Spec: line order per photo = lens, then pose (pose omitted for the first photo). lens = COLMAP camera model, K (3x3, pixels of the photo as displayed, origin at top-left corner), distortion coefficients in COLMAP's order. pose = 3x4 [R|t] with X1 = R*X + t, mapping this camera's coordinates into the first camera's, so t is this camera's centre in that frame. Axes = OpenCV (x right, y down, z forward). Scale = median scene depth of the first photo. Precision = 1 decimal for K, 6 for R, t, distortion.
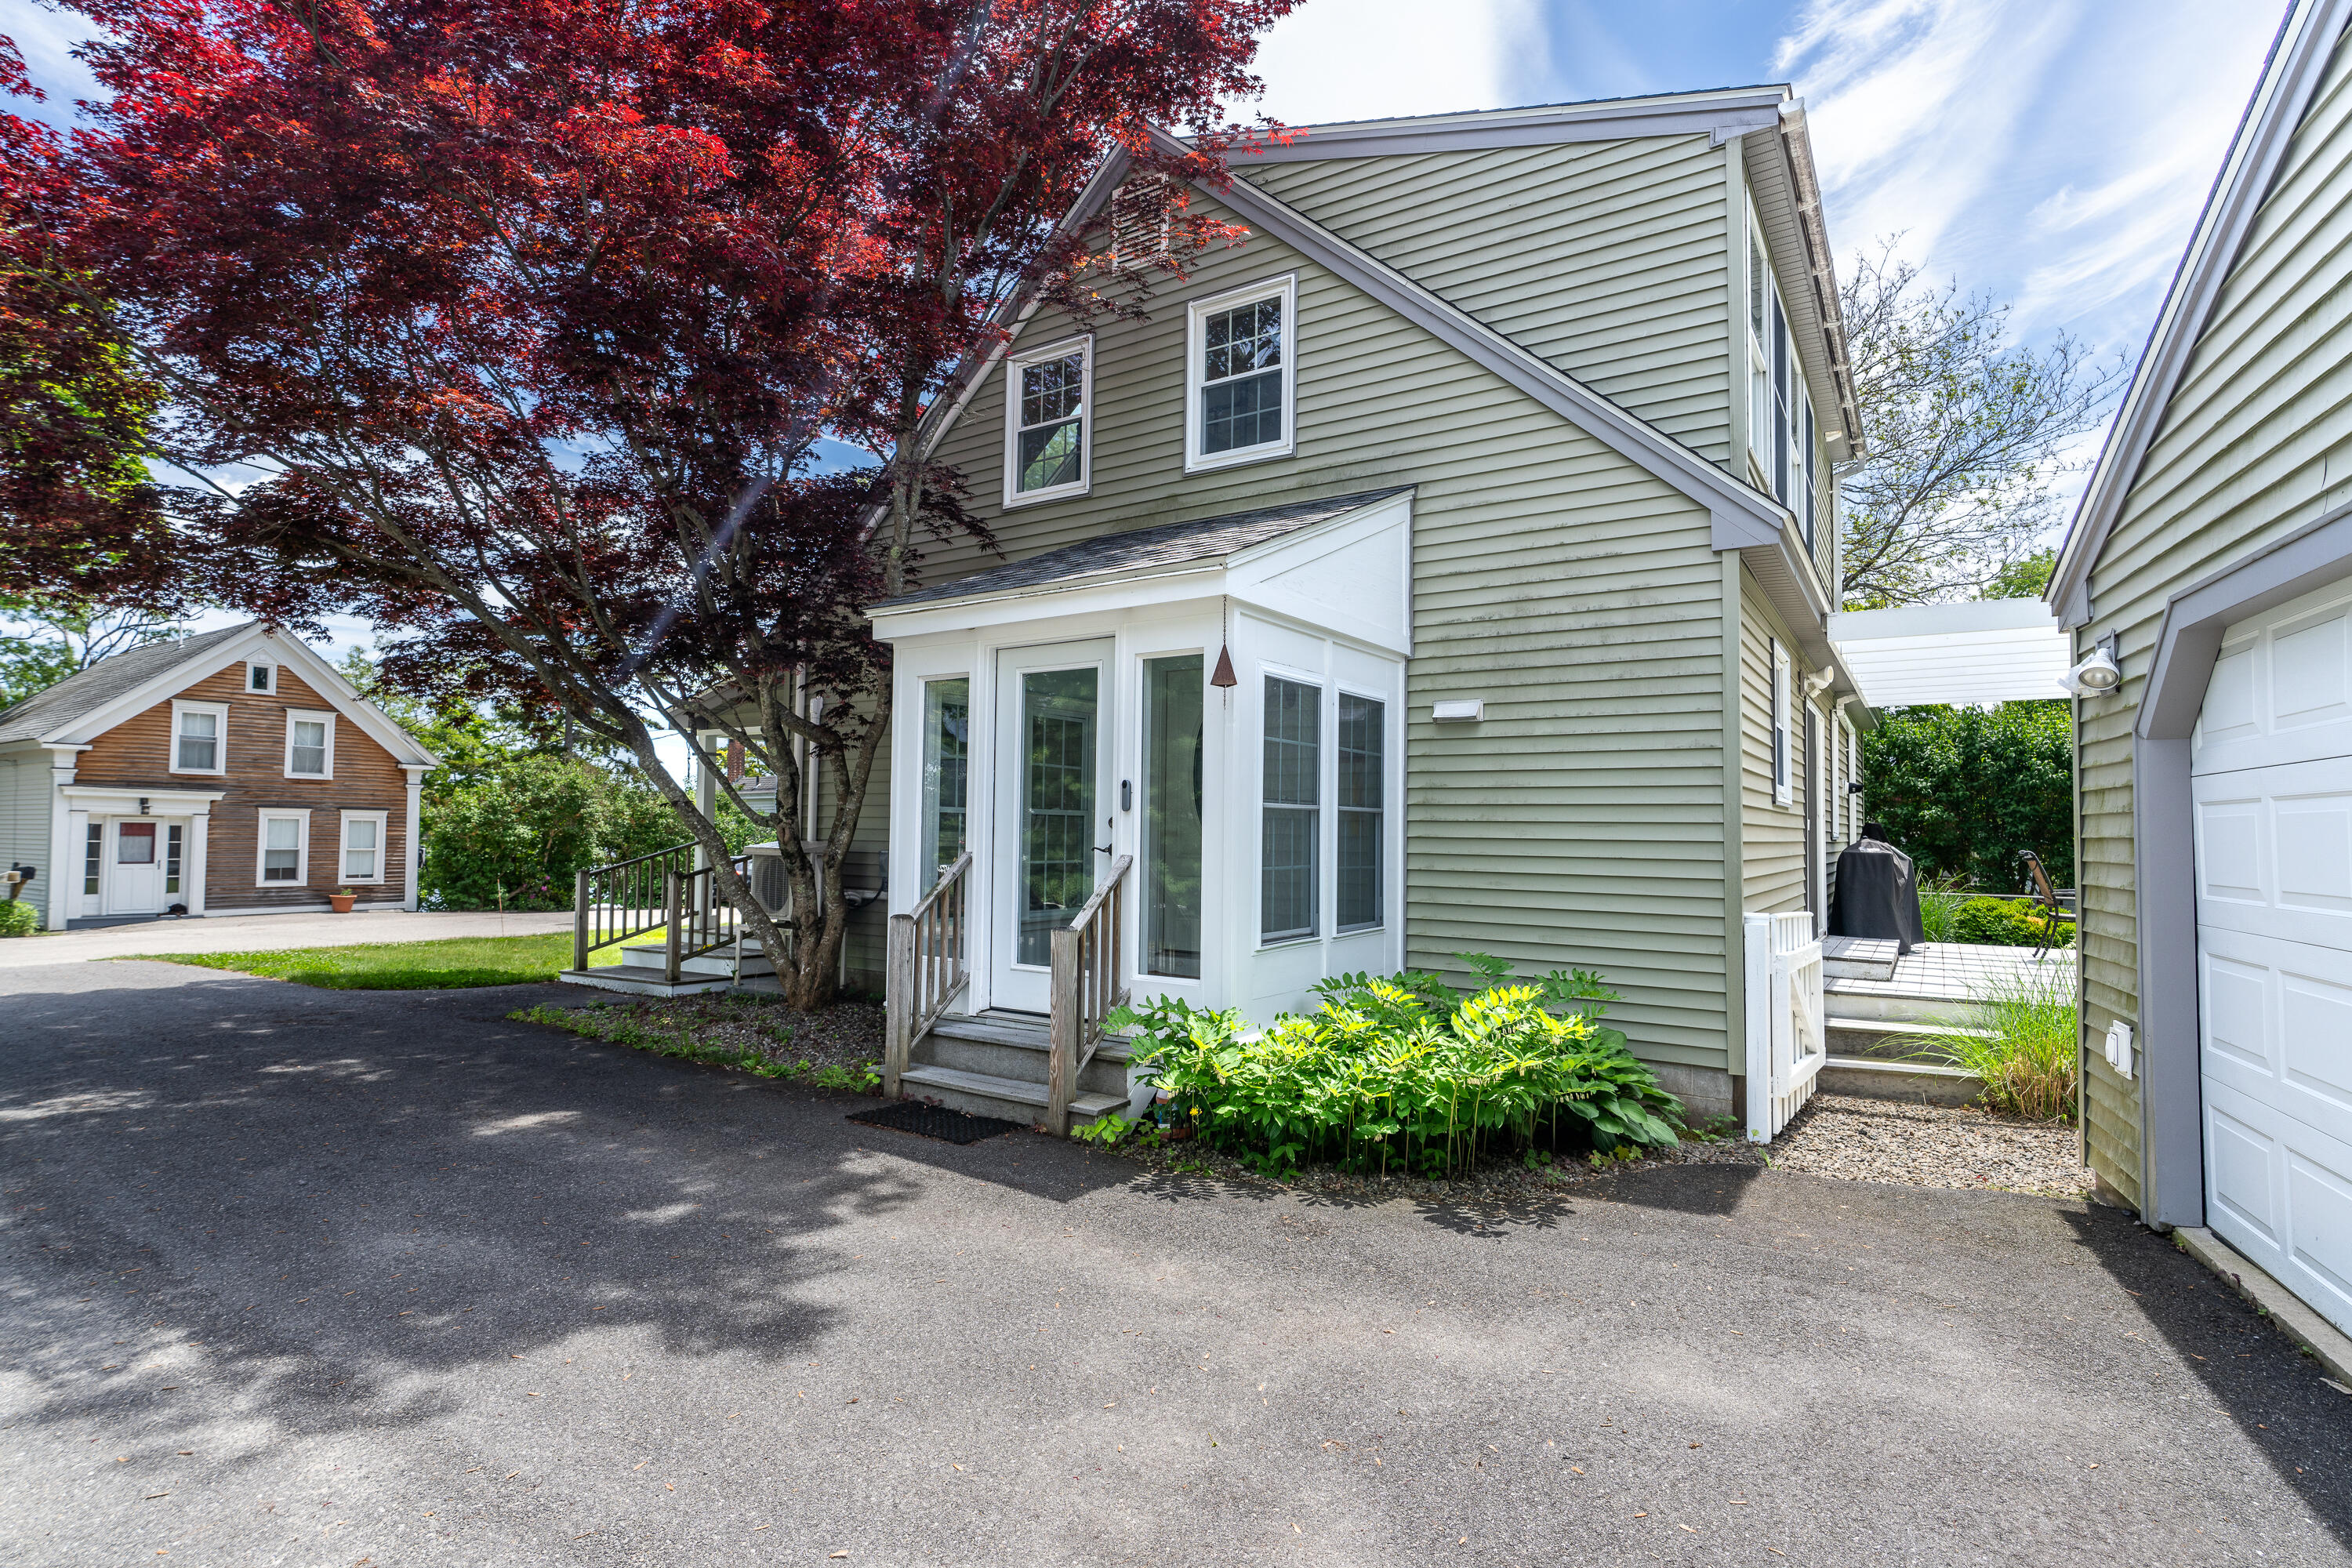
lens RADIAL K [[1128.7, 0, 1176.0], [0, 1128.7, 784.0], [0, 0, 1]] dist [-0.000123, 0.000337]
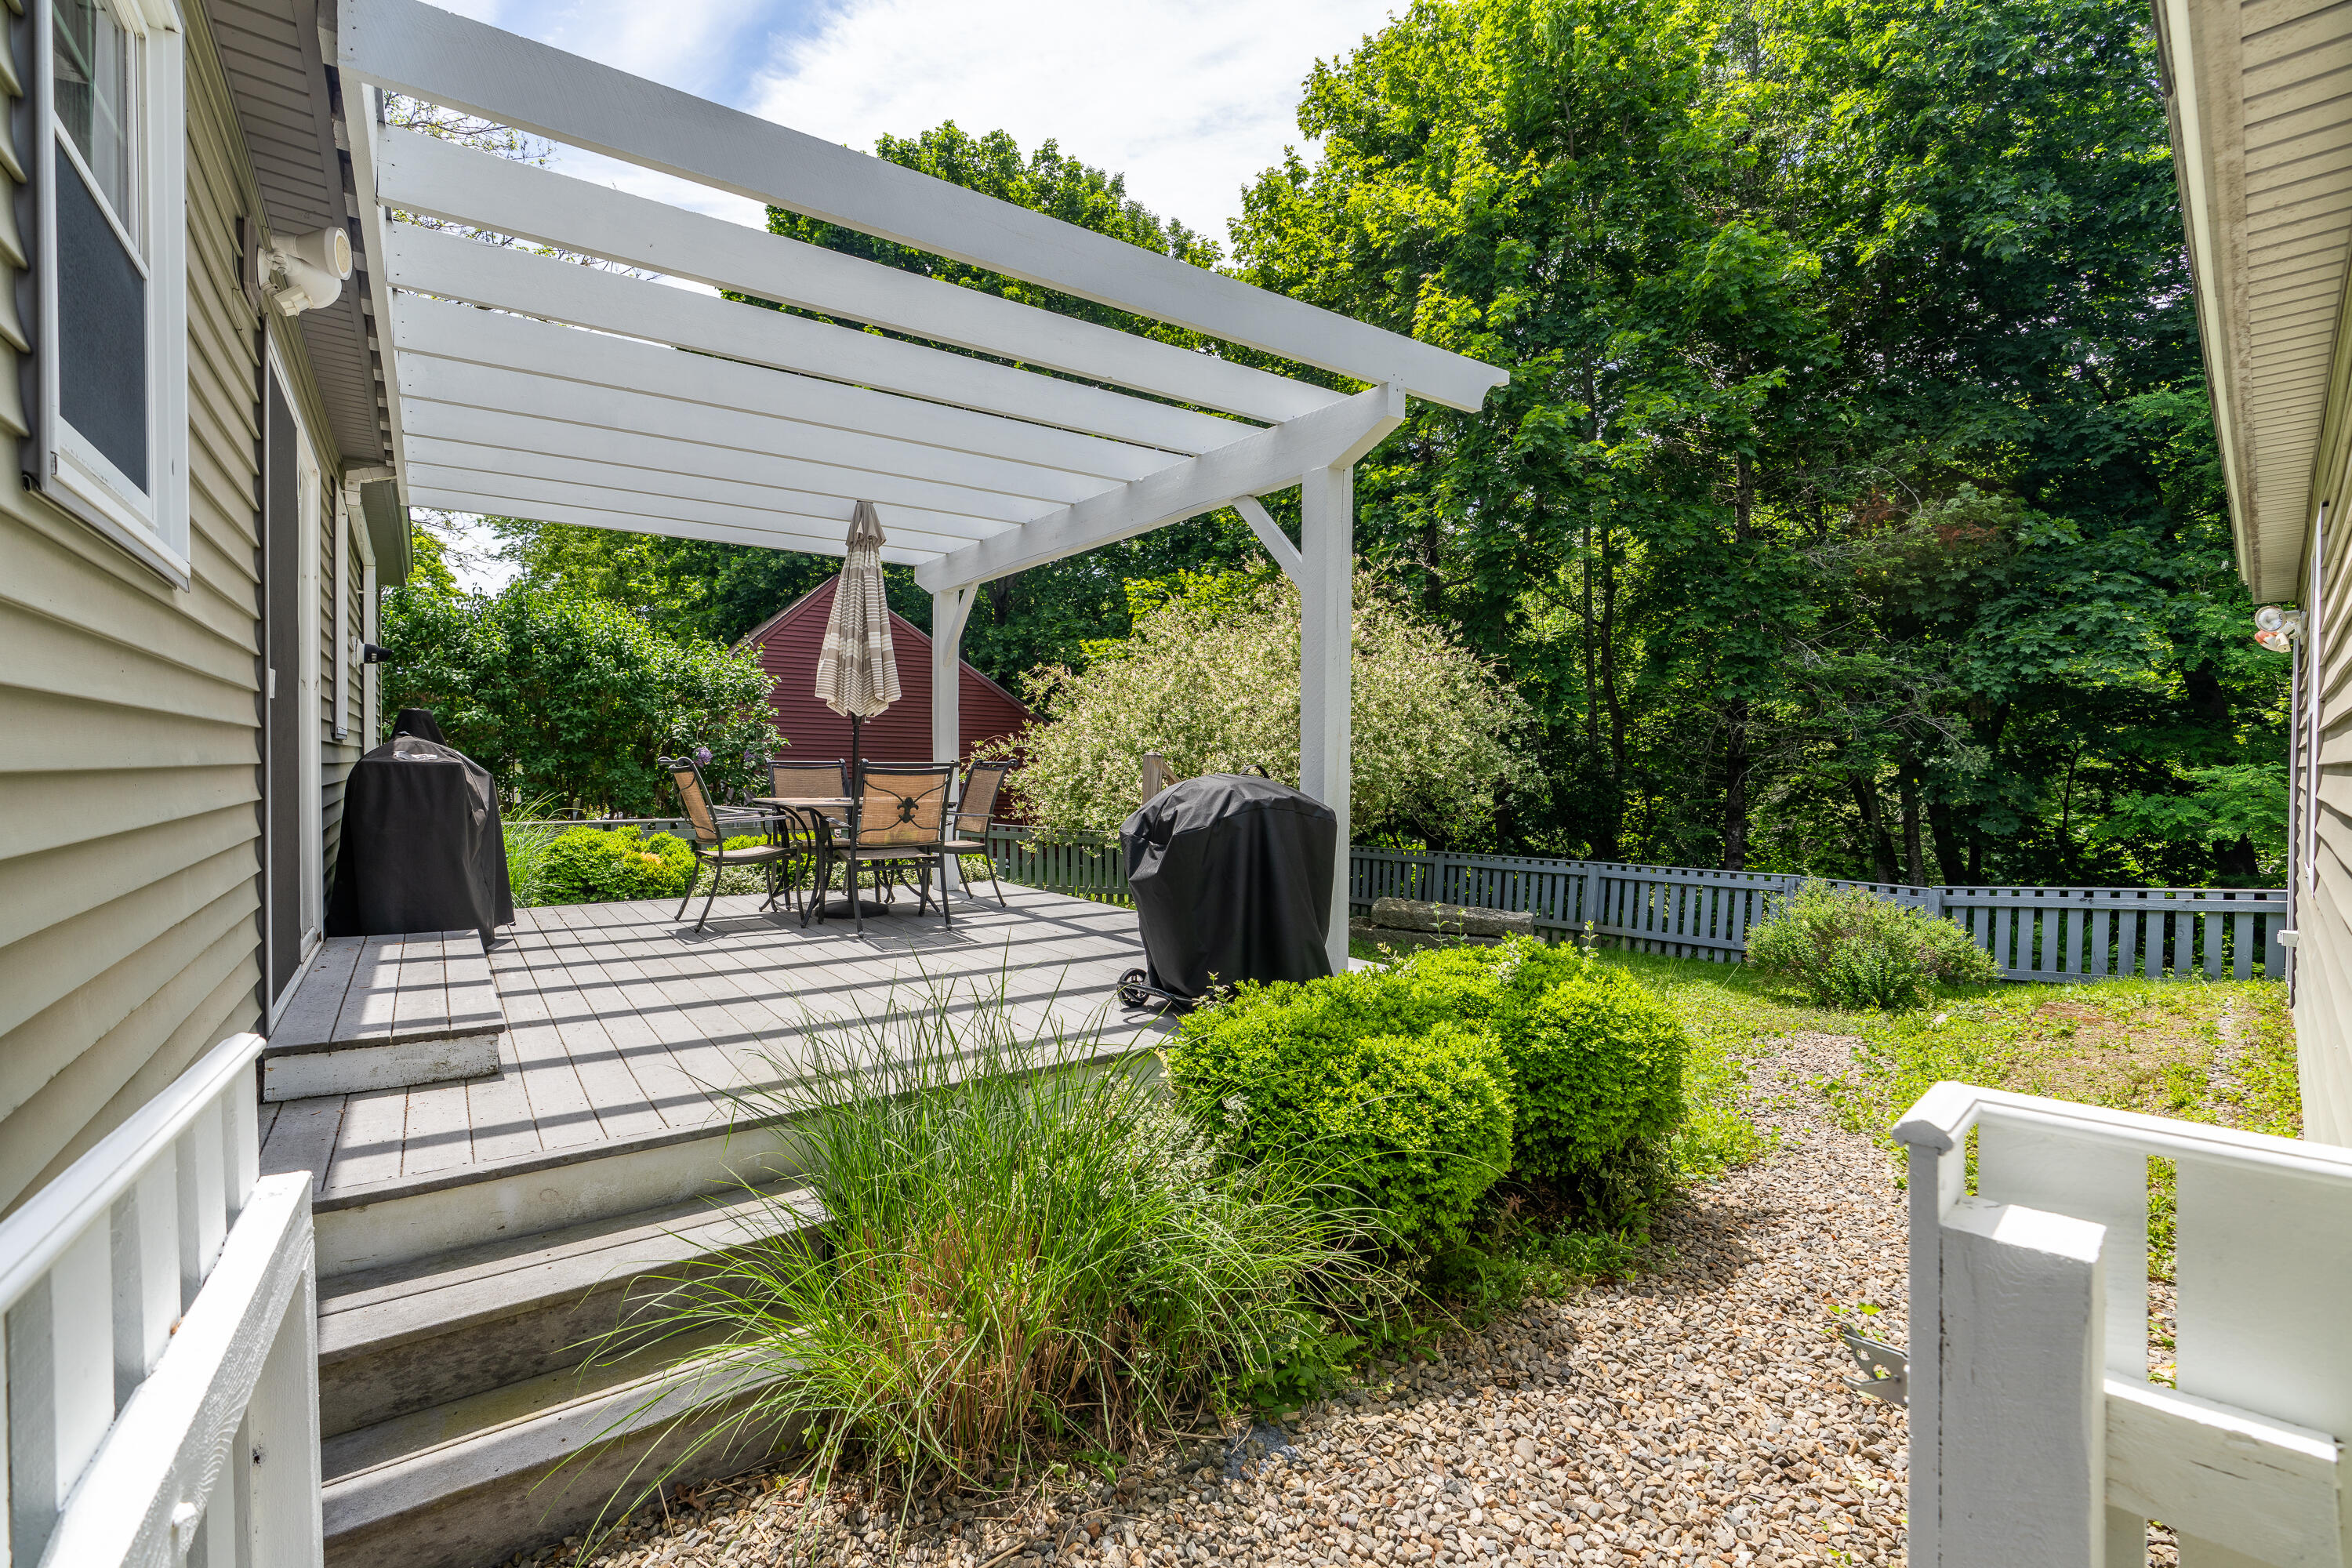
lens RADIAL K [[1049.5, 0, 1188.3], [0, 1049.5, 776.2], [0, 0, 1]] dist [-0.016716, 0.000369]
pose [[0.342600, -0.026310, 0.939113, 0.266465], [-0.034376, 0.998587, 0.040517, 0.032663], [-0.938852, -0.046164, 0.341212, 0.465348]]
